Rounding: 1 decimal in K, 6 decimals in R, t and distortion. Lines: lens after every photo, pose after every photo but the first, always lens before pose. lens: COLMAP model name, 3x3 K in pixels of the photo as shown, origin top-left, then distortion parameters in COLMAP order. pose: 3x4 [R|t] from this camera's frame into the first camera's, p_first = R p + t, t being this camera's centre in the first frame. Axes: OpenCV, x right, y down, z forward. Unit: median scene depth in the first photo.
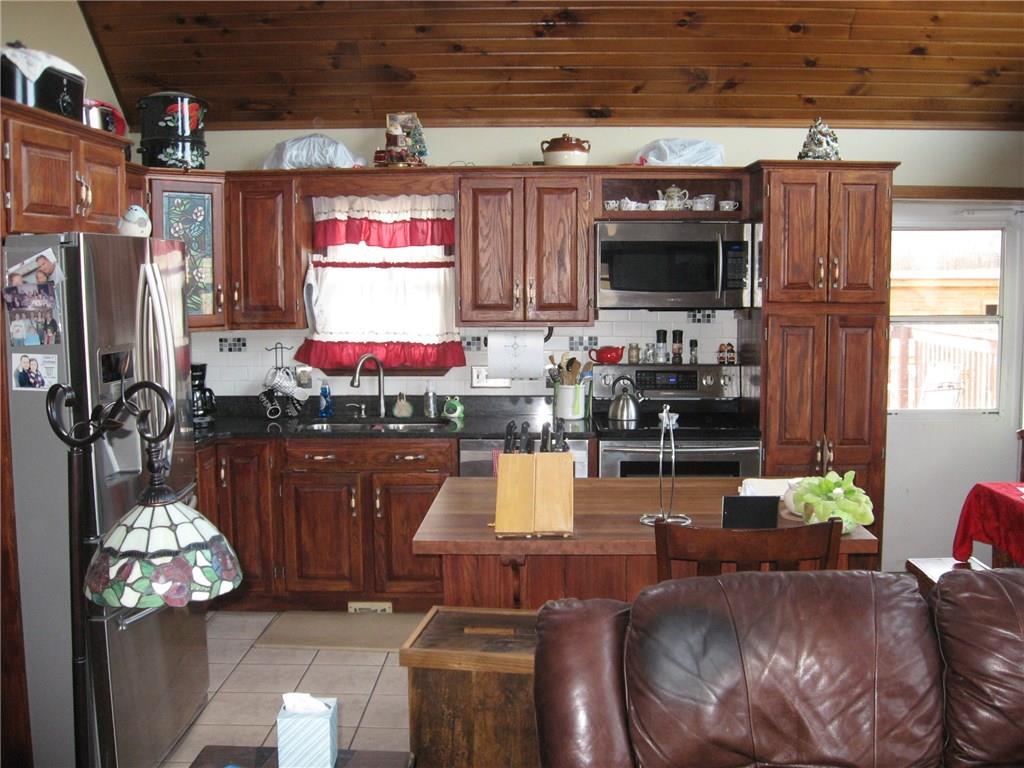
lens RADIAL K [[1067.9, 0, 516.2], [0, 1067.9, 384.5], [0, 0, 1]] dist [-0.087808, 0.000000]
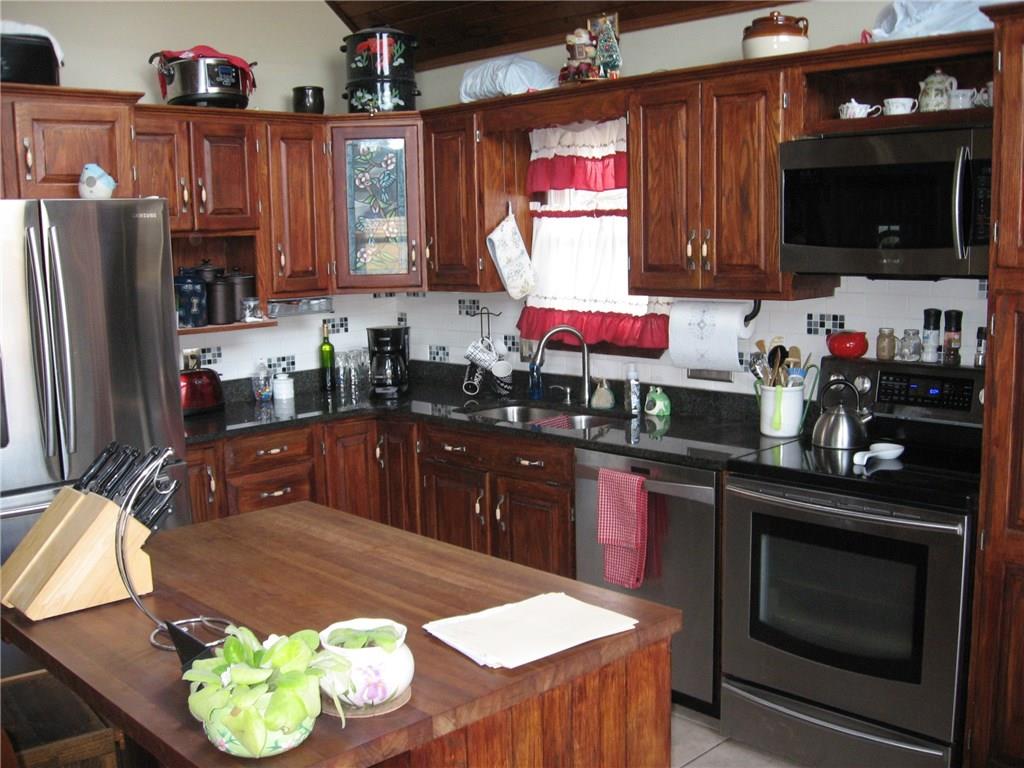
lens RADIAL K [[1067.9, 0, 512.4], [0, 1067.9, 382.3], [0, 0, 1]] dist [-0.087808, 0.000000]
pose [[0.722993, 0.082534, -0.685908, 0.388461], [-0.049984, 0.996485, 0.067219, -0.037989], [0.689045, -0.014315, 0.724577, 0.390951]]
